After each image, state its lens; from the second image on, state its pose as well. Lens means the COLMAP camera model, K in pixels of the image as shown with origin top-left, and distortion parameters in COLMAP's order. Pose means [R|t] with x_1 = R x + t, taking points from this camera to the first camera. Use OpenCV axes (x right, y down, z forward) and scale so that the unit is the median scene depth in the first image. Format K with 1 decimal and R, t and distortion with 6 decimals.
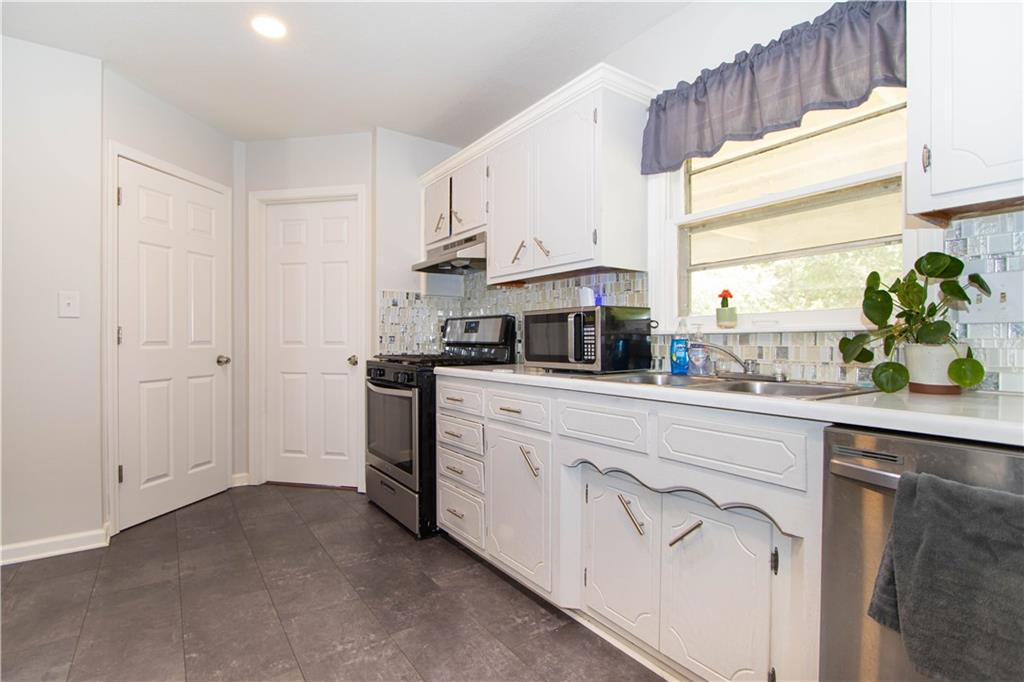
lens RADIAL K [[502.6, 0, 484.0], [0, 502.6, 338.4], [0, 0, 1]] dist [-0.002309, -0.000069]
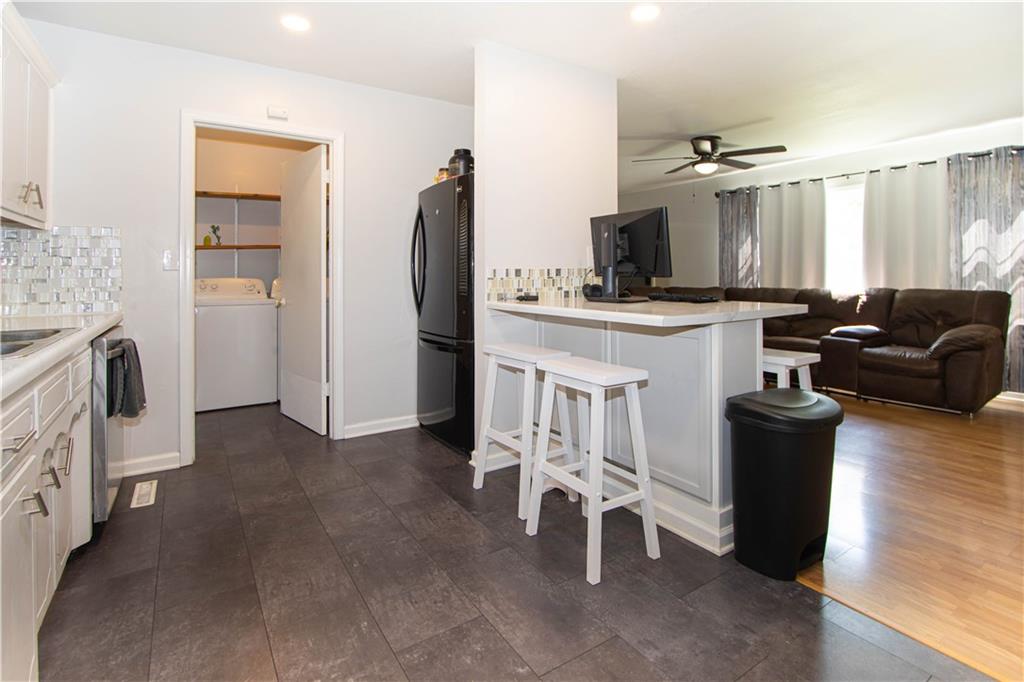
lens RADIAL K [[521.4, 0, 502.0], [0, 521.4, 274.4], [0, 0, 1]] dist [-0.000863, 0.000691]
pose [[-0.999756, -0.001337, 0.022029, -0.442209], [-0.001346, 0.999999, -0.000363, -0.032154], [-0.022028, -0.000392, -0.999757, 1.475495]]
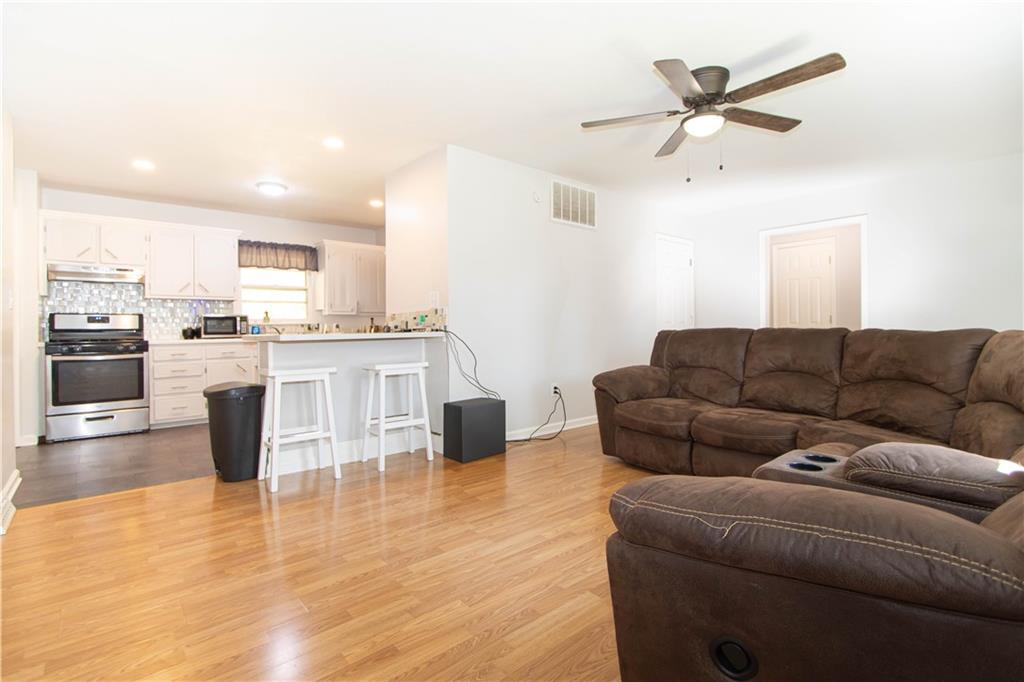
lens RADIAL K [[473.4, 0, 482.6], [0, 473.4, 329.2], [0, 0, 1]] dist [-0.011821, 0.000370]
pose [[-0.092485, -0.003731, 0.995707, -2.489663], [0.008710, 0.999952, 0.004556, 0.018263], [-0.995676, 0.009094, -0.092448, -0.109558]]
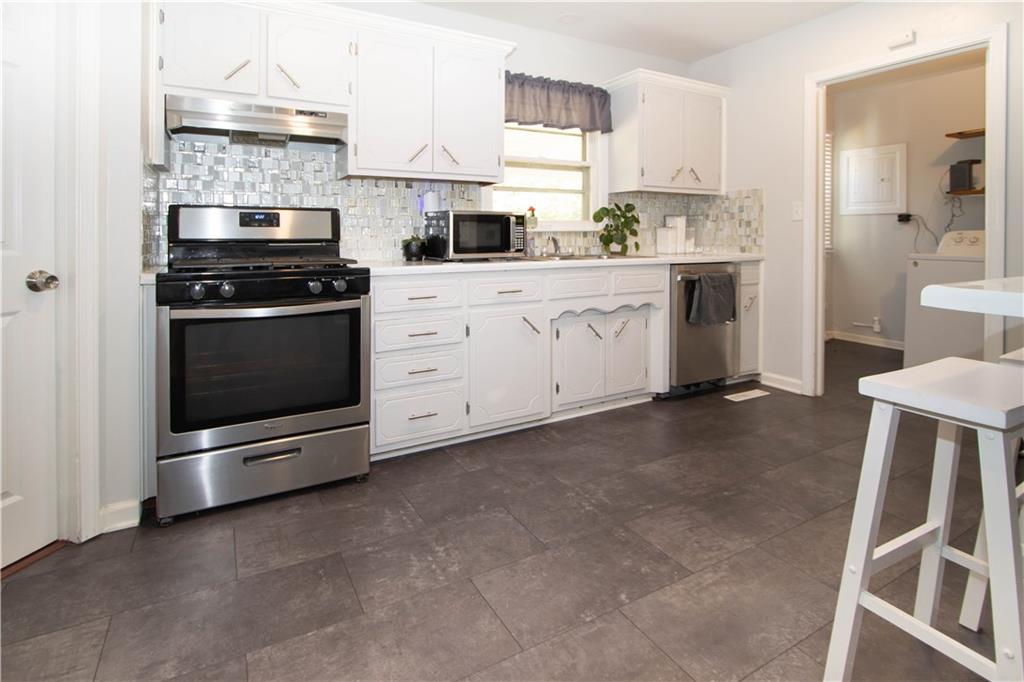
lens RADIAL K [[498.6, 0, 491.4], [0, 498.6, 238.9], [0, 0, 1]] dist [-0.000051, 0.000015]
pose [[0.091864, -0.010309, 0.995718, -1.144550], [-0.002071, 0.999942, 0.010544, -0.002599], [-0.995769, -0.003031, 0.091837, 0.899449]]
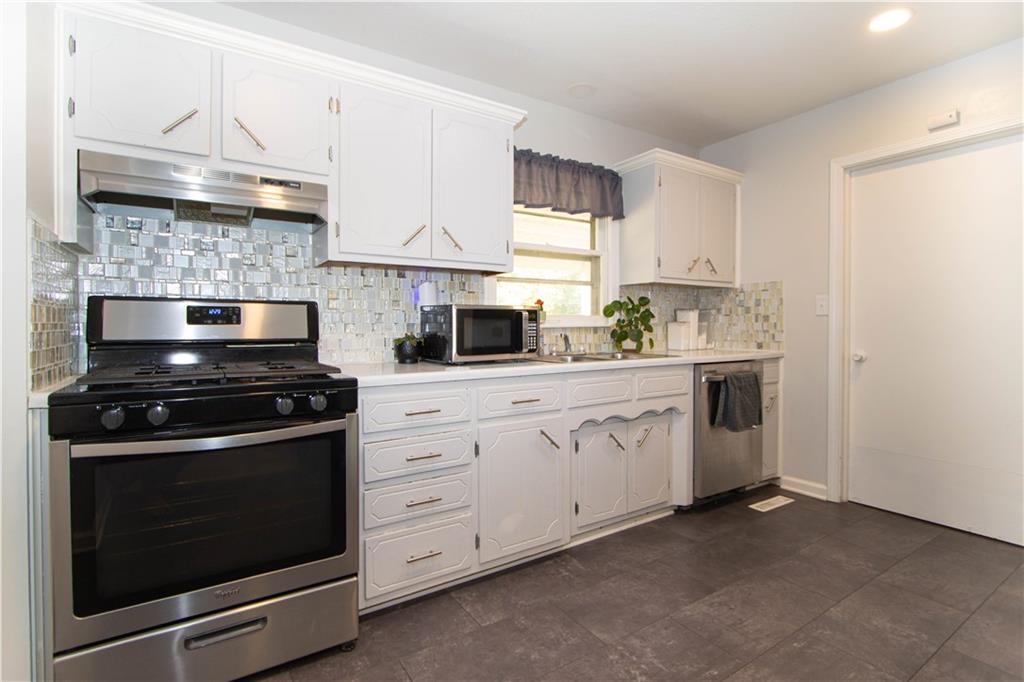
lens RADIAL K [[479.7, 0, 509.6], [0, 479.7, 332.1], [0, 0, 1]] dist [-0.003118, -0.000138]
pose [[0.010854, -0.014144, 0.999841, -0.919326], [-0.000108, 0.999900, 0.014146, -0.015858], [-0.999941, -0.000261, 0.010851, 0.987298]]
